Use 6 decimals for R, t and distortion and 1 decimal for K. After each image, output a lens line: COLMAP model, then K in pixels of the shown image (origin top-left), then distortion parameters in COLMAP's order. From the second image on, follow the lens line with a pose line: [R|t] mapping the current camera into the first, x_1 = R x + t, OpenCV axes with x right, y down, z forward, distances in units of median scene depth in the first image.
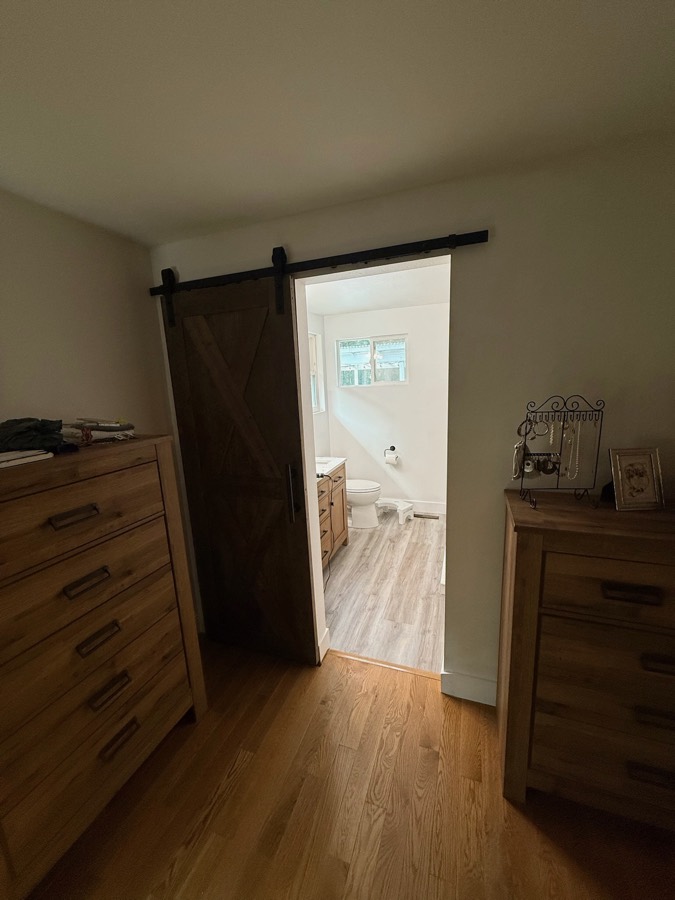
lens RADIAL K [[354.0, 0, 338.6], [0, 354.0, 449.4], [0, 0, 1]] dist [0.001055, -0.000587]
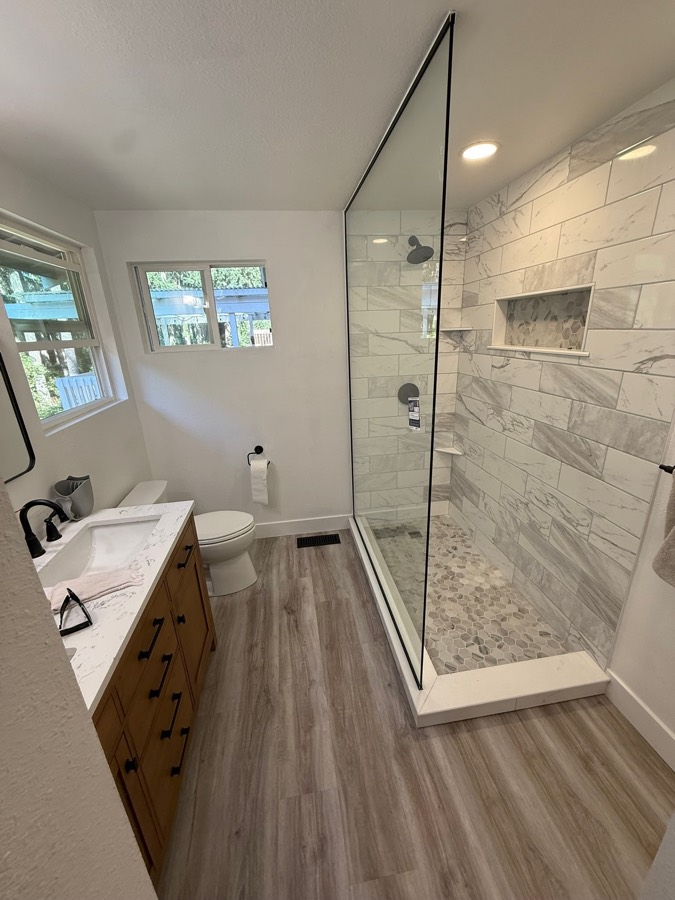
lens RADIAL K [[354.0, 0, 335.9], [0, 354.0, 447.3], [0, 0, 1]] dist [0.001055, -0.000587]
pose [[0.884086, -0.135433, 0.447269, -0.015558], [0.089642, 0.988459, 0.122116, -0.092202], [-0.458645, -0.067867, 0.886024, 0.443374]]
